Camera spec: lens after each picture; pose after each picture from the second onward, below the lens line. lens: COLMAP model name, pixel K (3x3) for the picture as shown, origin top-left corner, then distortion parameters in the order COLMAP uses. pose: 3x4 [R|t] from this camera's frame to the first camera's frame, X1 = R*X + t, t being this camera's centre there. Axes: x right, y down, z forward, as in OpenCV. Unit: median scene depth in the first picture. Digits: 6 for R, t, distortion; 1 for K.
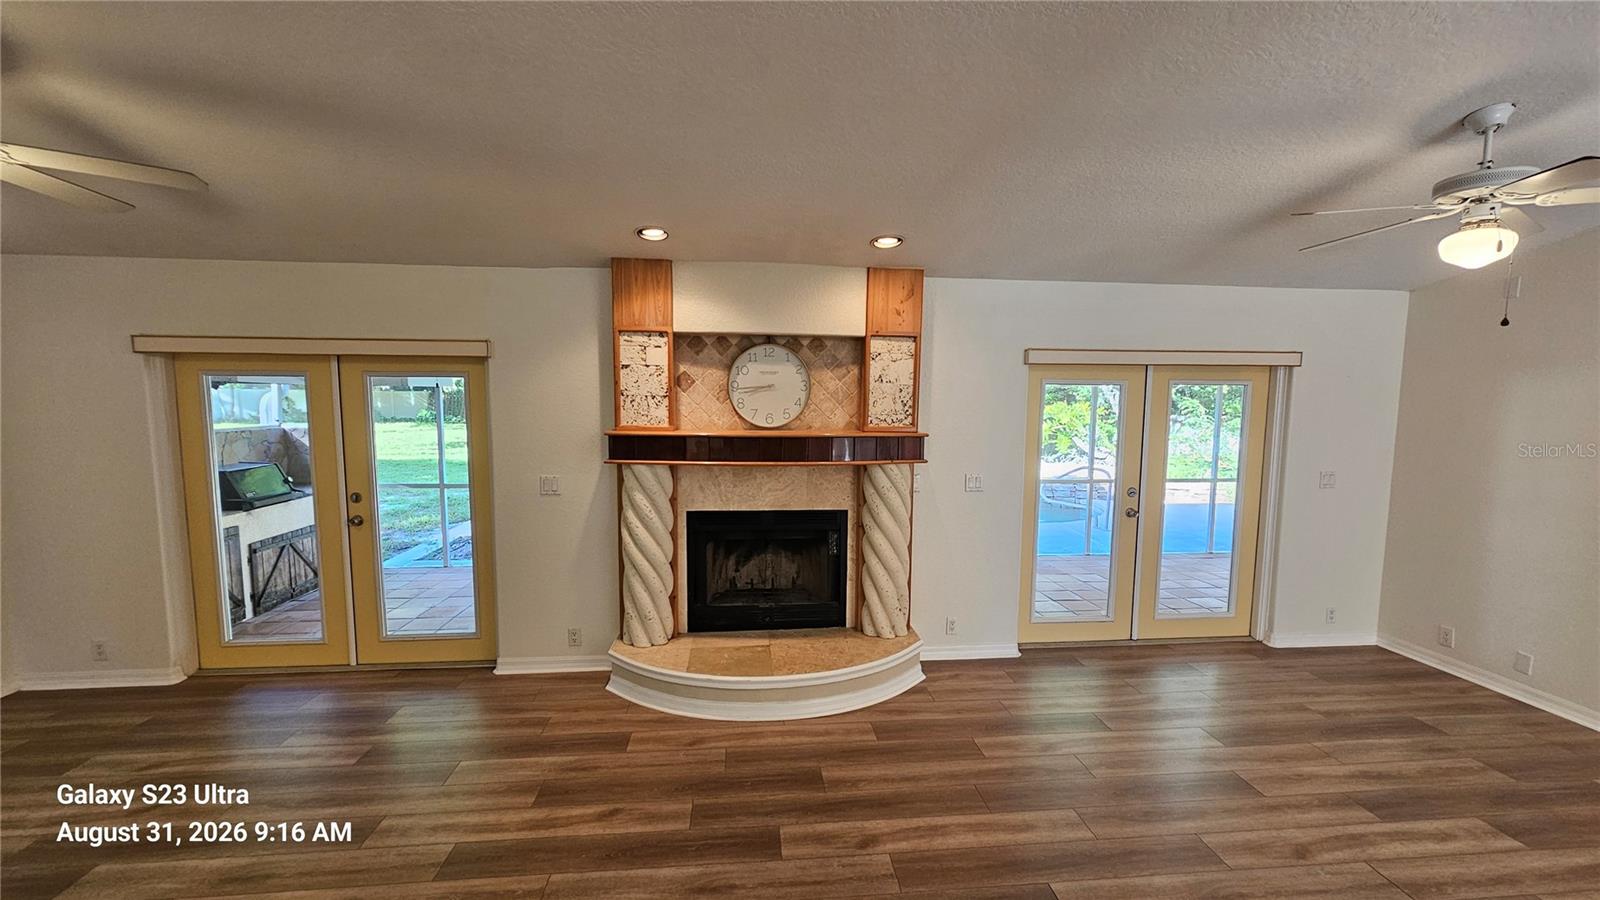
lens RADIAL K [[649.3, 0, 799.1], [0, 649.3, 461.6], [0, 0, 1]] dist [-0.005175, 0.001865]
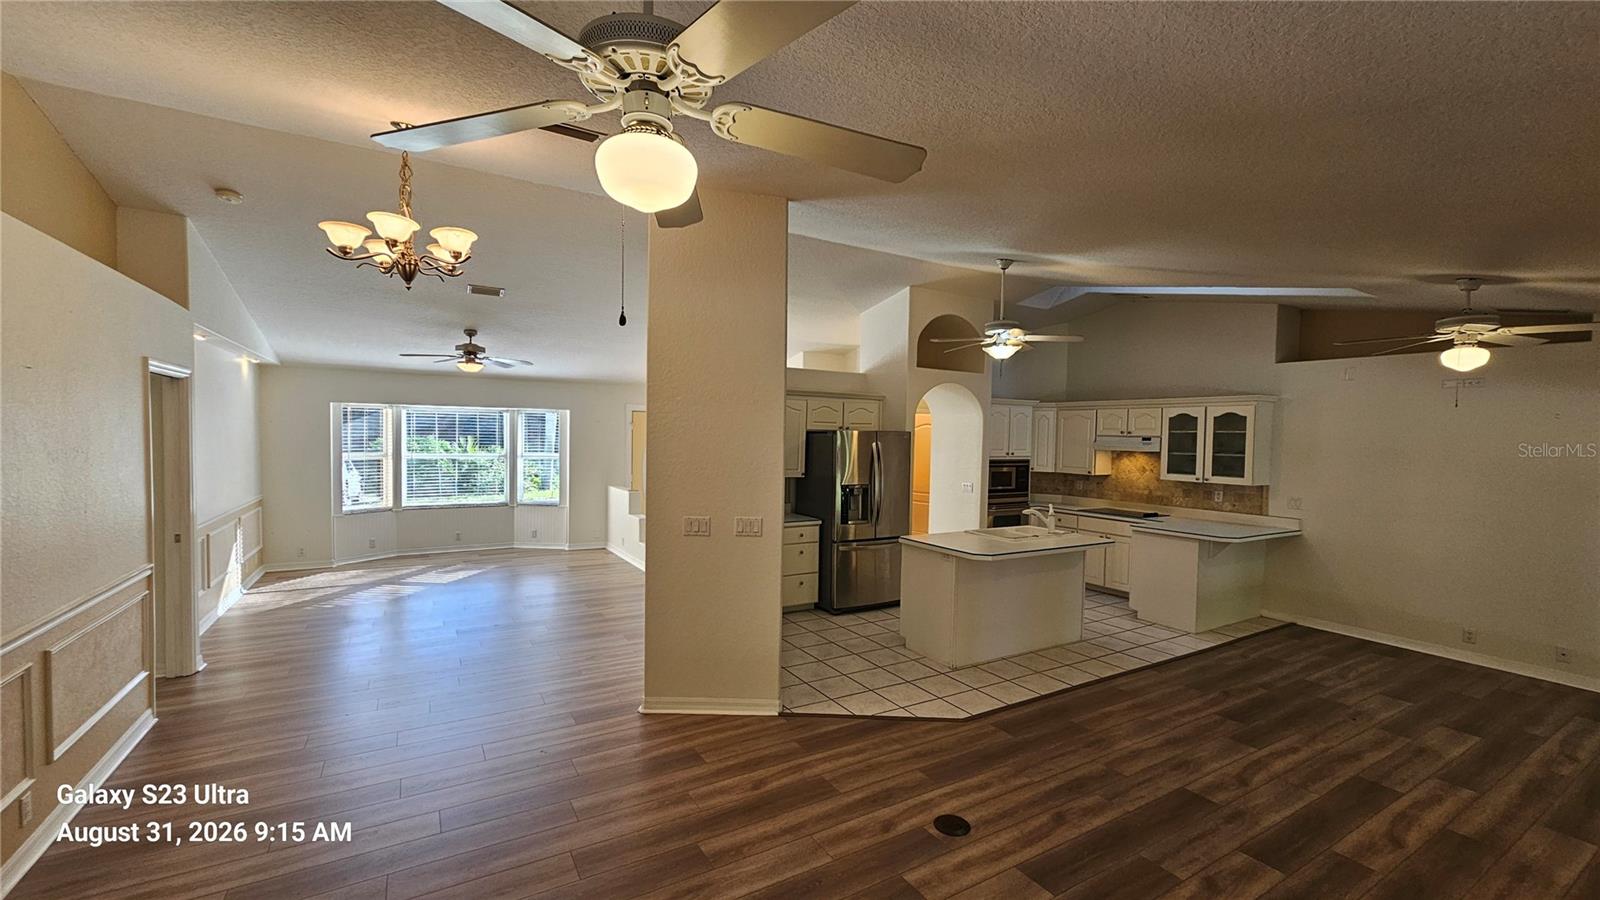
lens RADIAL K [[649.3, 0, 789.3], [0, 649.3, 454.0], [0, 0, 1]] dist [-0.005175, 0.001865]
pose [[-0.907219, -0.011464, -0.420502, 0.731540], [-0.068206, 0.990410, 0.120151, -0.103308], [0.415092, 0.137684, -0.899301, 0.988743]]
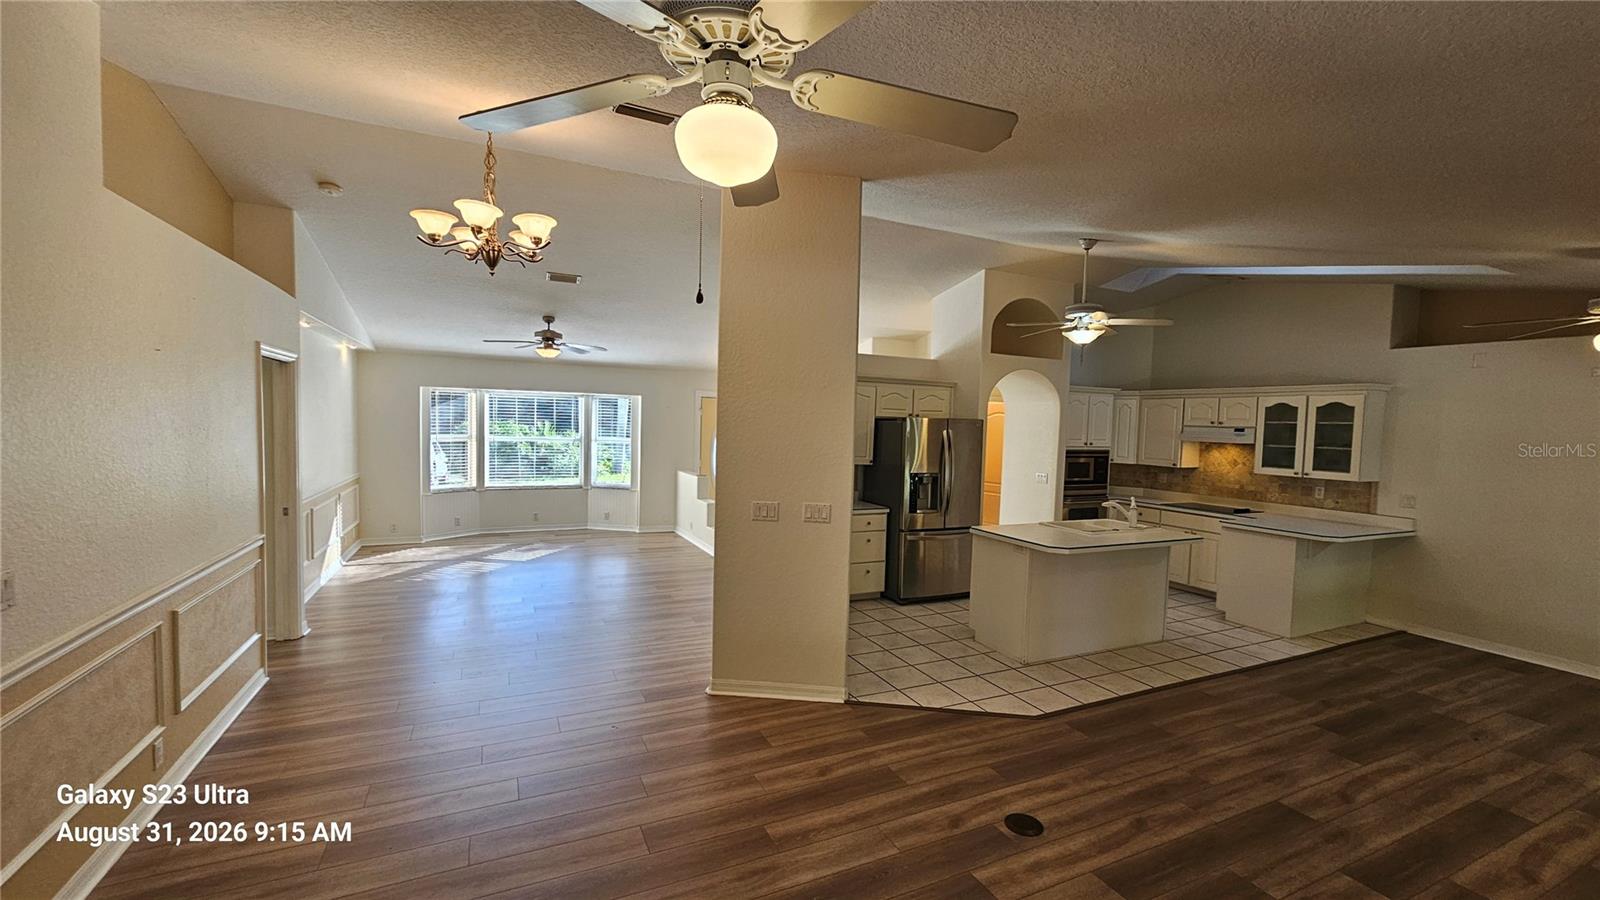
lens RADIAL K [[649.3, 0, 795.1], [0, 649.3, 451.6], [0, 0, 1]] dist [-0.005175, 0.001865]
pose [[-0.941726, -0.018494, -0.335873, 0.733410], [-0.069655, 0.987567, 0.140922, -0.098307], [0.329091, 0.156105, -0.931306, 0.978594]]
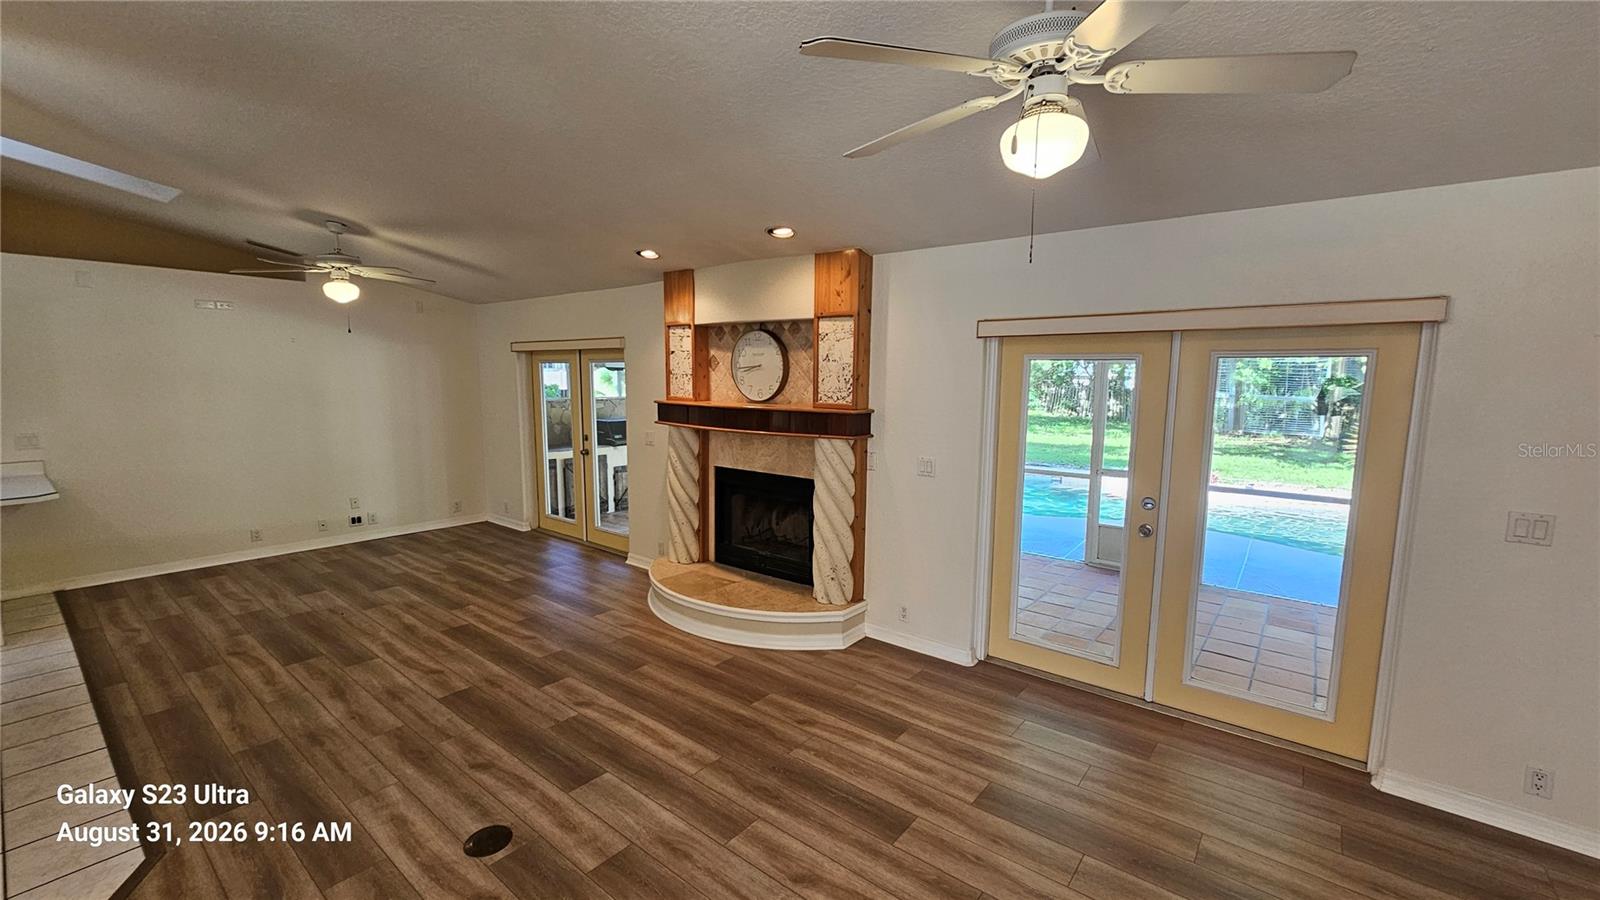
lens RADIAL K [[649.3, 0, 810.2], [0, 649.3, 459.7], [0, 0, 1]] dist [-0.005175, 0.001865]
pose [[0.719427, 0.088790, -0.688870, 0.850048], [-0.073223, 0.995964, 0.051900, -0.015076], [0.690698, 0.013103, 0.723025, 0.218581]]
